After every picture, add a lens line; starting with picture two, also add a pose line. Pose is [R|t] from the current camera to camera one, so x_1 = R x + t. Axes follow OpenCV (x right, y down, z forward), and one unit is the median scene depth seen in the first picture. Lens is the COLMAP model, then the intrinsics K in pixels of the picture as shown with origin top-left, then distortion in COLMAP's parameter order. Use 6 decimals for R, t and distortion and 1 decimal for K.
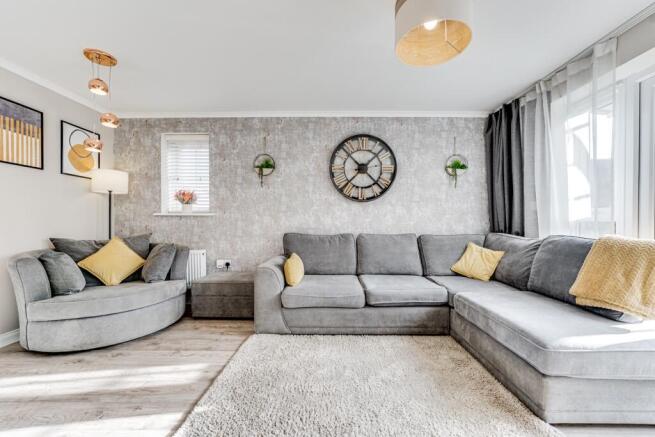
lens RADIAL K [[260.6, 0, 328.1], [0, 260.6, 224.2], [0, 0, 1]] dist [-0.000799, 0.000066]
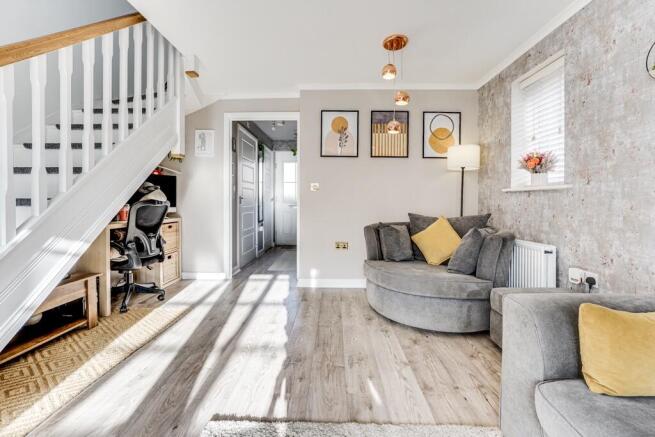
lens RADIAL K [[273.8, 0, 331.2], [0, 273.8, 202.0], [0, 0, 1]] dist [-0.001372, -0.000107]
pose [[0.021955, 0.003175, -0.999754, 0.151638], [-0.016192, 0.999865, 0.002820, 0.003322], [0.999628, 0.016126, 0.022004, 0.479127]]
